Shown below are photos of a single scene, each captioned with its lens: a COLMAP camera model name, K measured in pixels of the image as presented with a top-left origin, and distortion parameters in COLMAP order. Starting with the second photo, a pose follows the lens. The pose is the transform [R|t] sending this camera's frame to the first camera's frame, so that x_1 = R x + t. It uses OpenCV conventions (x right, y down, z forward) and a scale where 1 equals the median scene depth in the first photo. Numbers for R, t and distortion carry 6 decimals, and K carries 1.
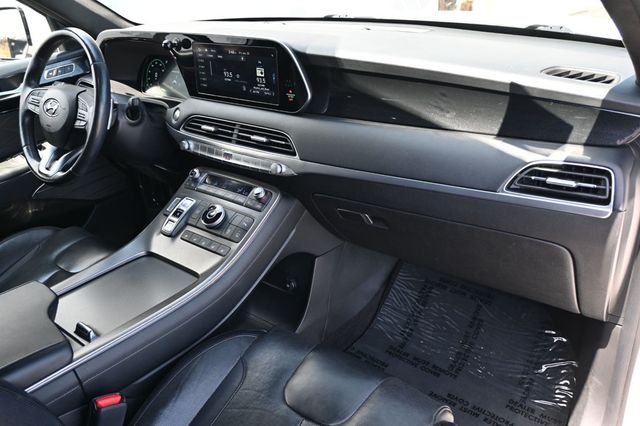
lens RADIAL K [[550.7, 0, 322.6], [0, 550.7, 217.6], [0, 0, 1]] dist [-0.078652, -0.009750]
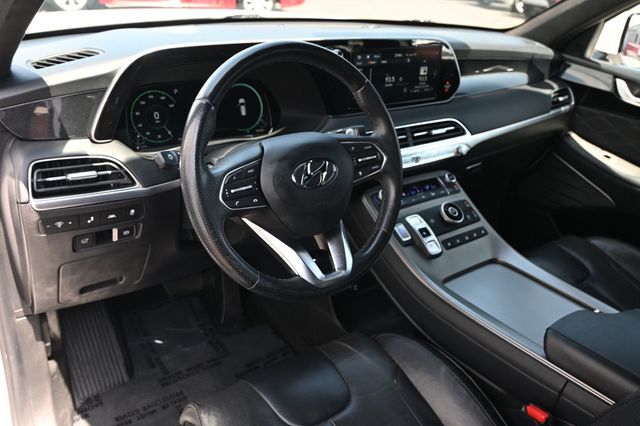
lens RADIAL K [[550.7, 0, 325.6], [0, 550.7, 209.1], [0, 0, 1]] dist [-0.078652, -0.009750]
pose [[0.223516, -0.343238, 0.912265, -1.154199], [0.342998, 0.903777, 0.256006, -0.343942], [-0.912356, 0.255684, 0.319738, 0.864791]]
